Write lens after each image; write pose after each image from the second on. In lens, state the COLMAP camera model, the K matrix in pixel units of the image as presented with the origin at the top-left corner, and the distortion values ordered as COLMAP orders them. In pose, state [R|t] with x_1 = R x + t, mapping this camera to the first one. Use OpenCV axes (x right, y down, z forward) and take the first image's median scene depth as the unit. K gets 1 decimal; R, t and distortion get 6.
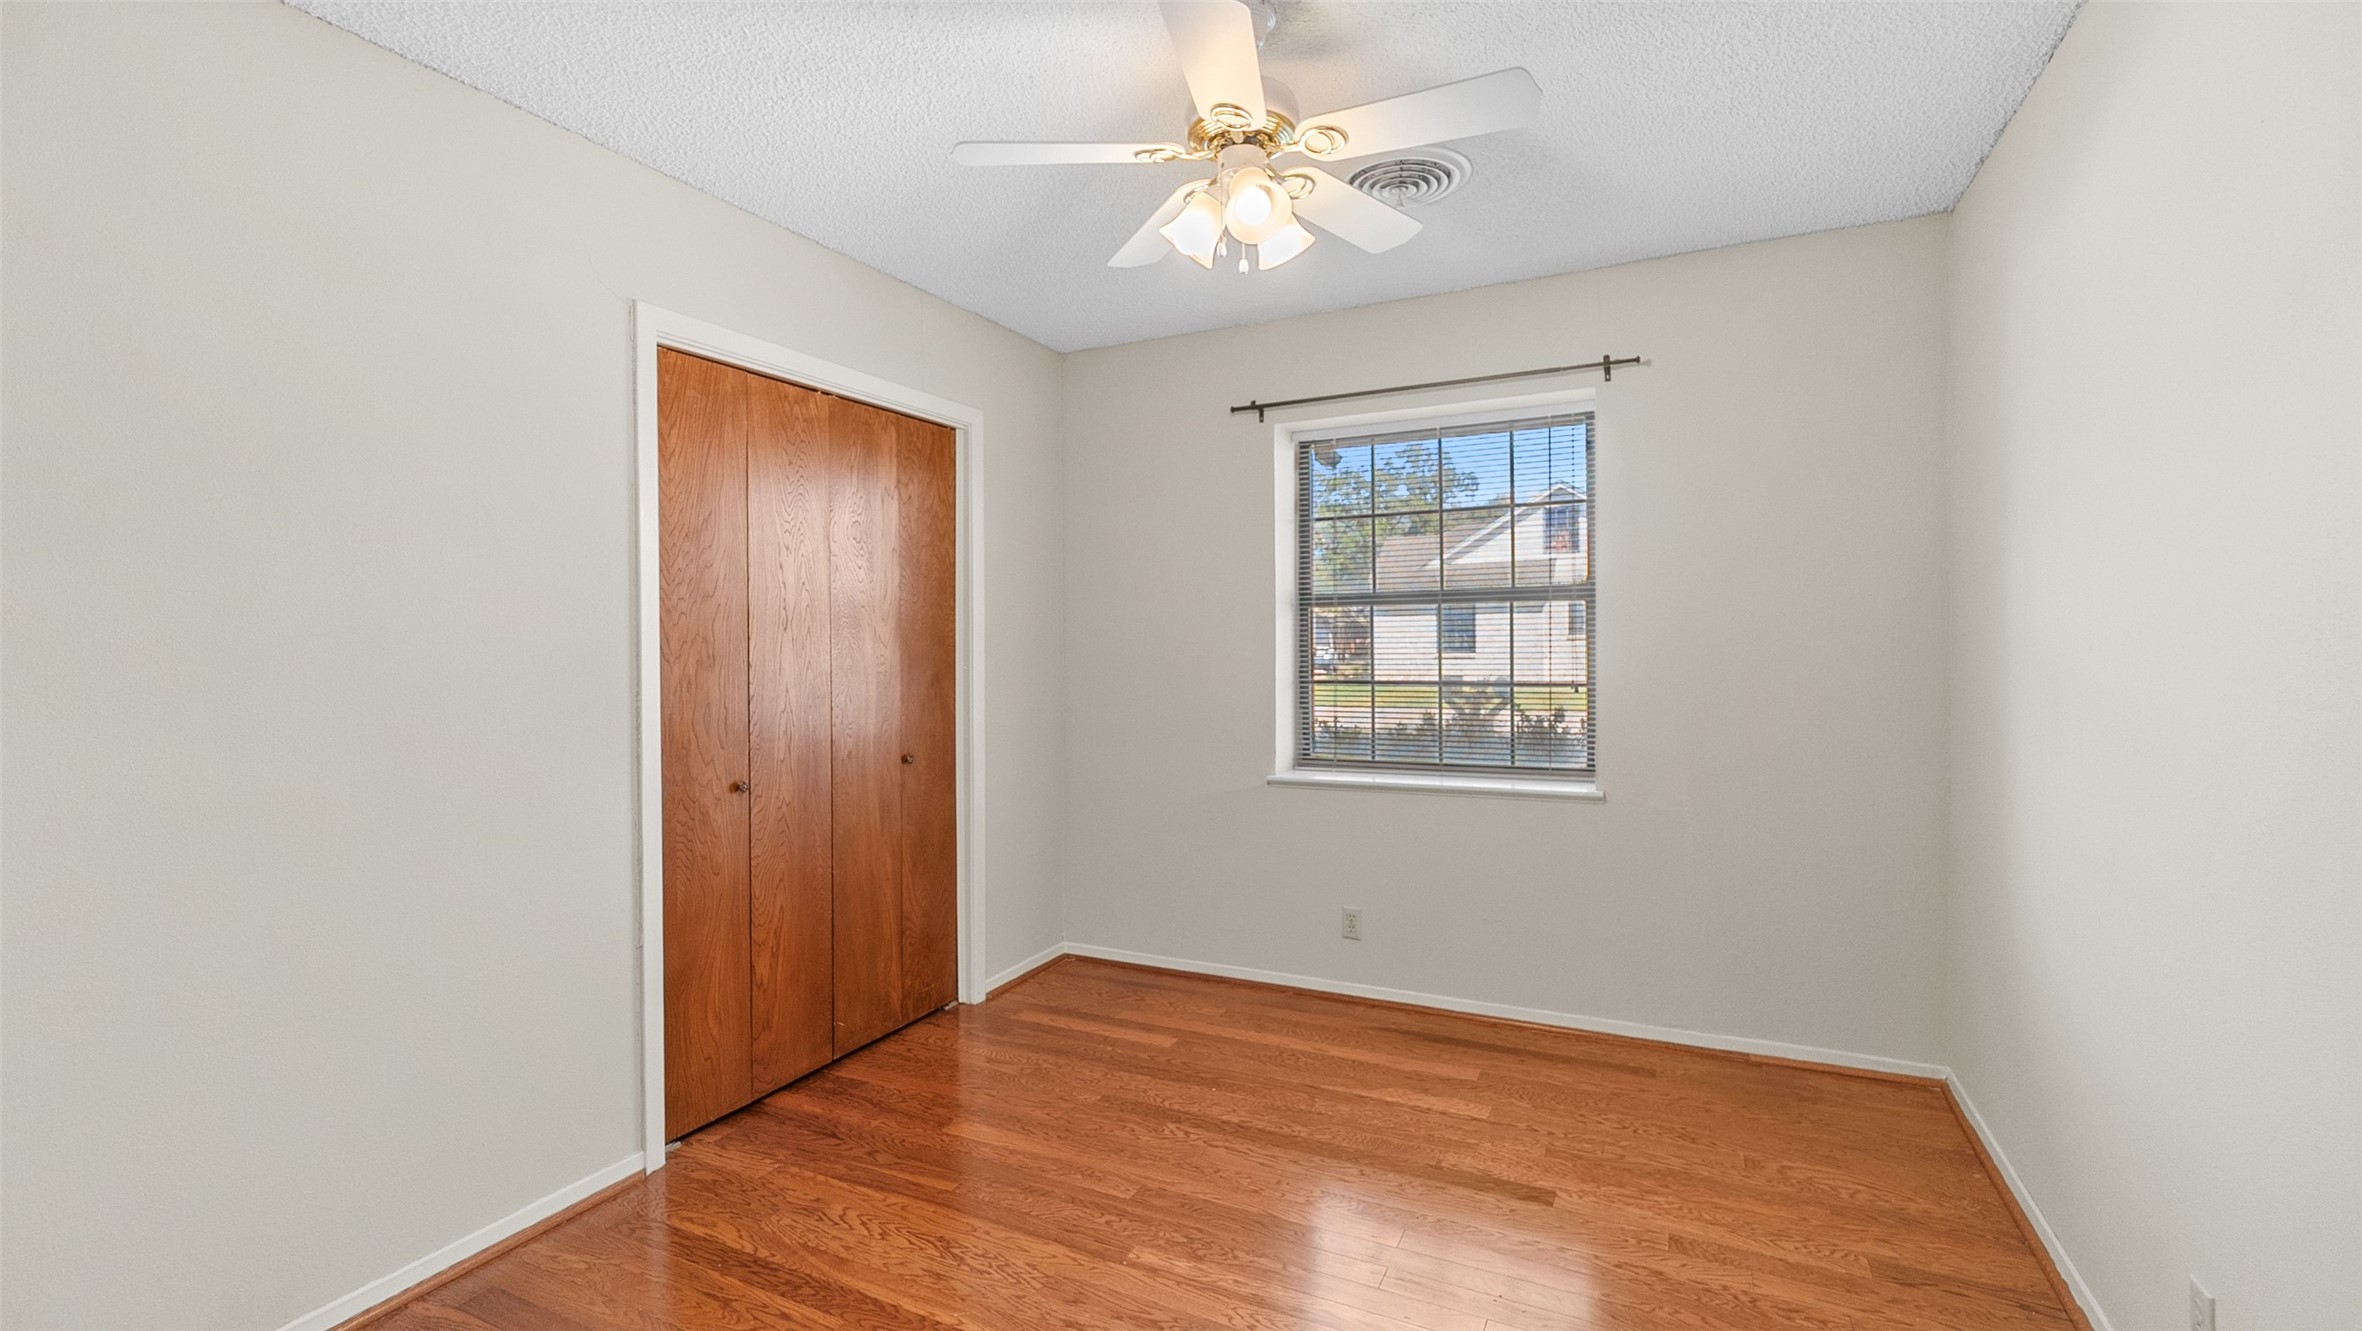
lens RADIAL K [[1027.4, 0, 1191.6], [0, 1027.4, 637.3], [0, 0, 1]] dist [0.000324, 0.000007]
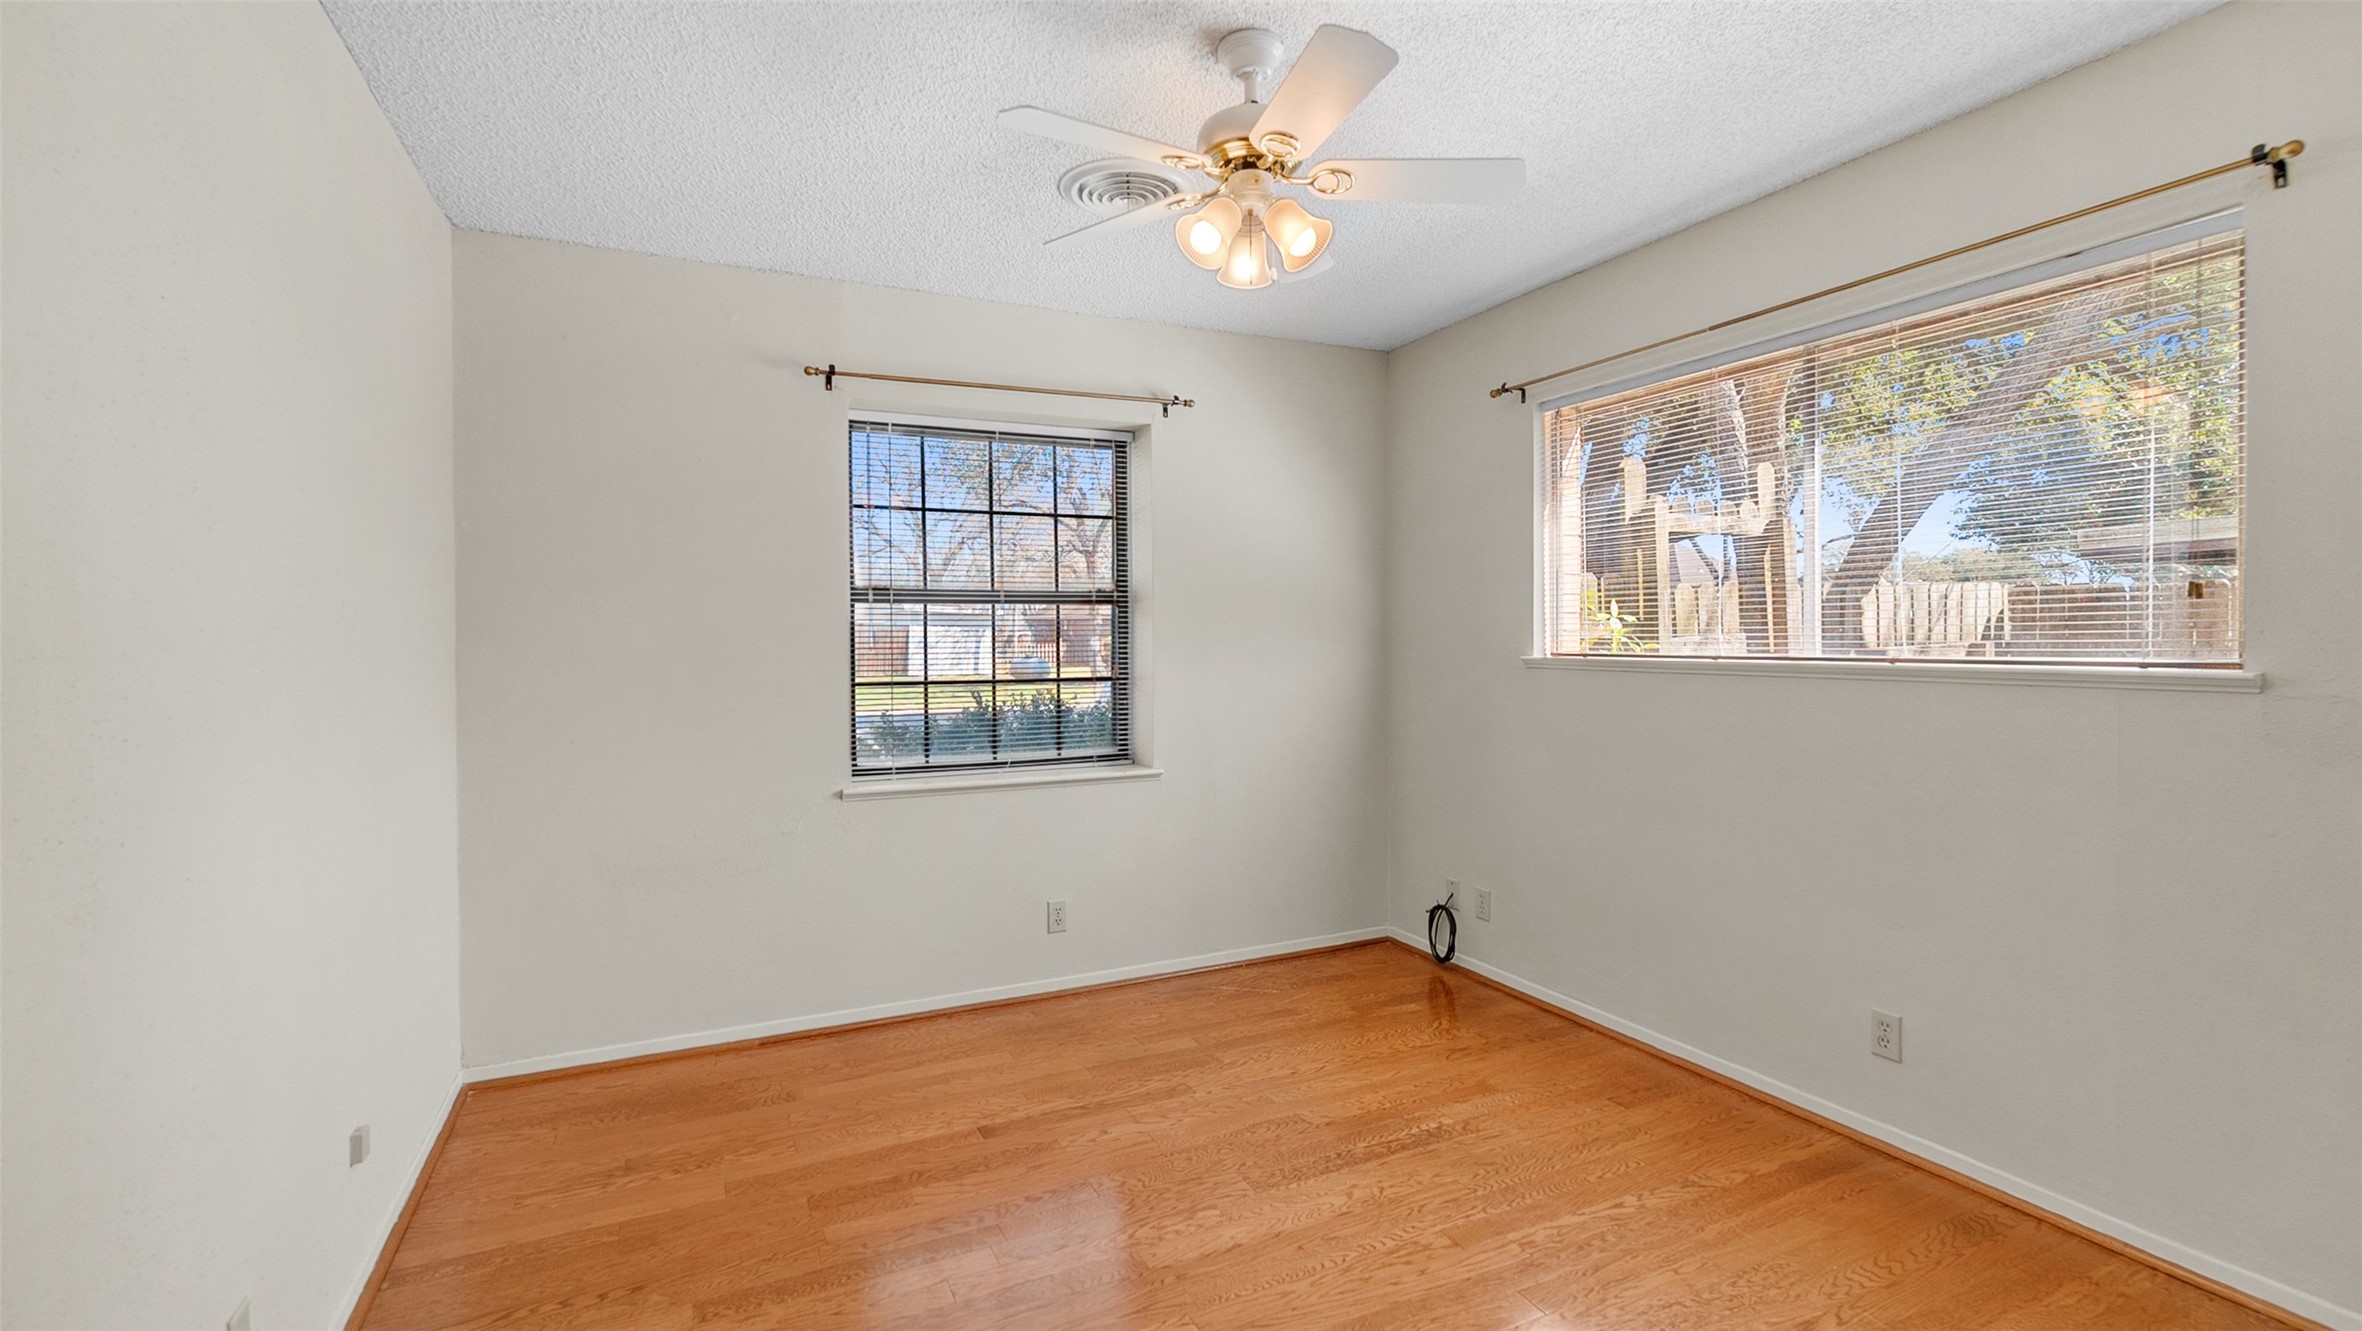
lens RADIAL K [[1027.4, 0, 1191.6], [0, 1027.4, 637.3], [0, 0, 1]] dist [0.000324, 0.000007]
pose [[0.631004, 0.000766, 0.775779, -0.412373], [0.003495, 0.999987, -0.003830, 0.004995], [-0.775772, 0.005128, 0.630993, 0.196839]]
